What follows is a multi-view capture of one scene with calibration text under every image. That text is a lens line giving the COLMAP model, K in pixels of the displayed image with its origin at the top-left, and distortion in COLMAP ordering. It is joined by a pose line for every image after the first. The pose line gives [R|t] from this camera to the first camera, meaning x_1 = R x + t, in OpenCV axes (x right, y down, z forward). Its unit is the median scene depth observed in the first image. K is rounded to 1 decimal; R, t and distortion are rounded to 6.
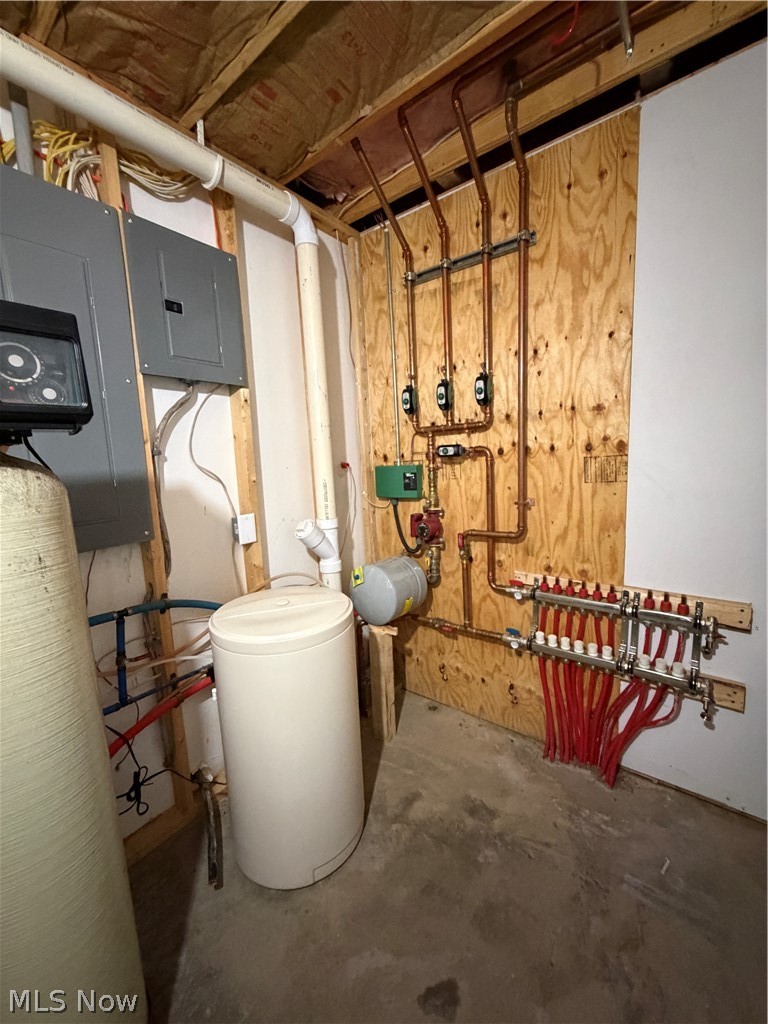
lens RADIAL K [[410.8, 0, 385.2], [0, 410.8, 510.0], [0, 0, 1]] dist [0.000270, -0.000545]
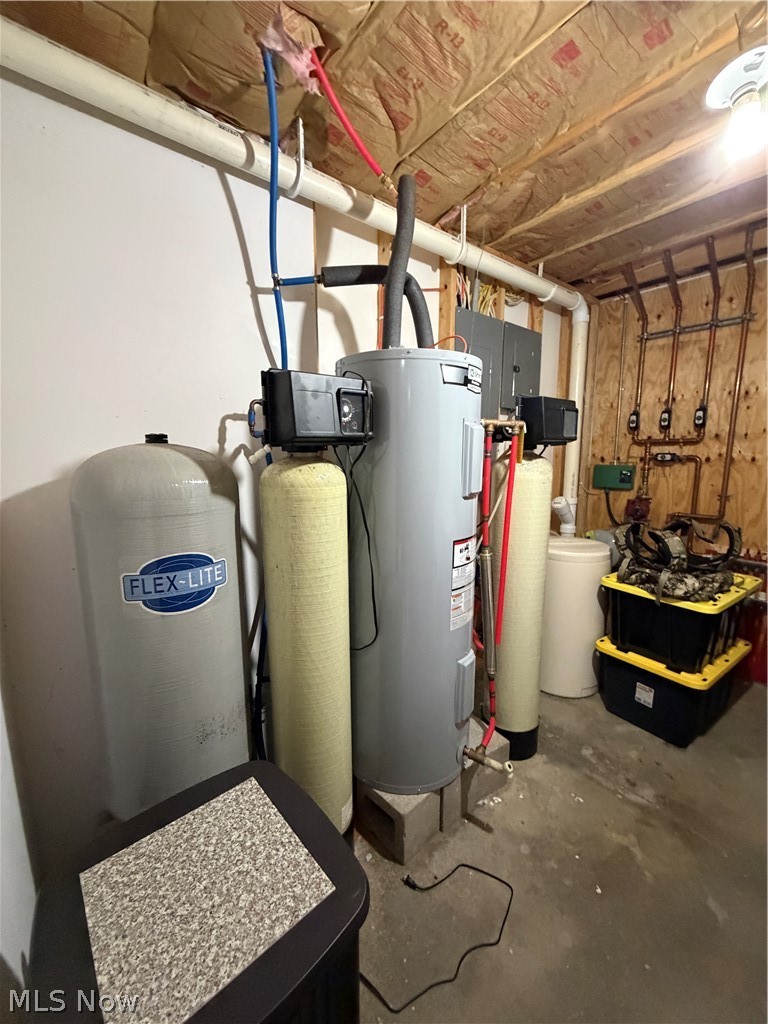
lens RADIAL K [[410.8, 0, 385.0], [0, 410.8, 511.5], [0, 0, 1]] dist [0.000270, -0.000545]
pose [[0.969321, 0.080399, -0.232277, -0.457024], [-0.076614, 0.996740, 0.025285, 0.087424], [0.233552, -0.006714, 0.972321, -0.650551]]
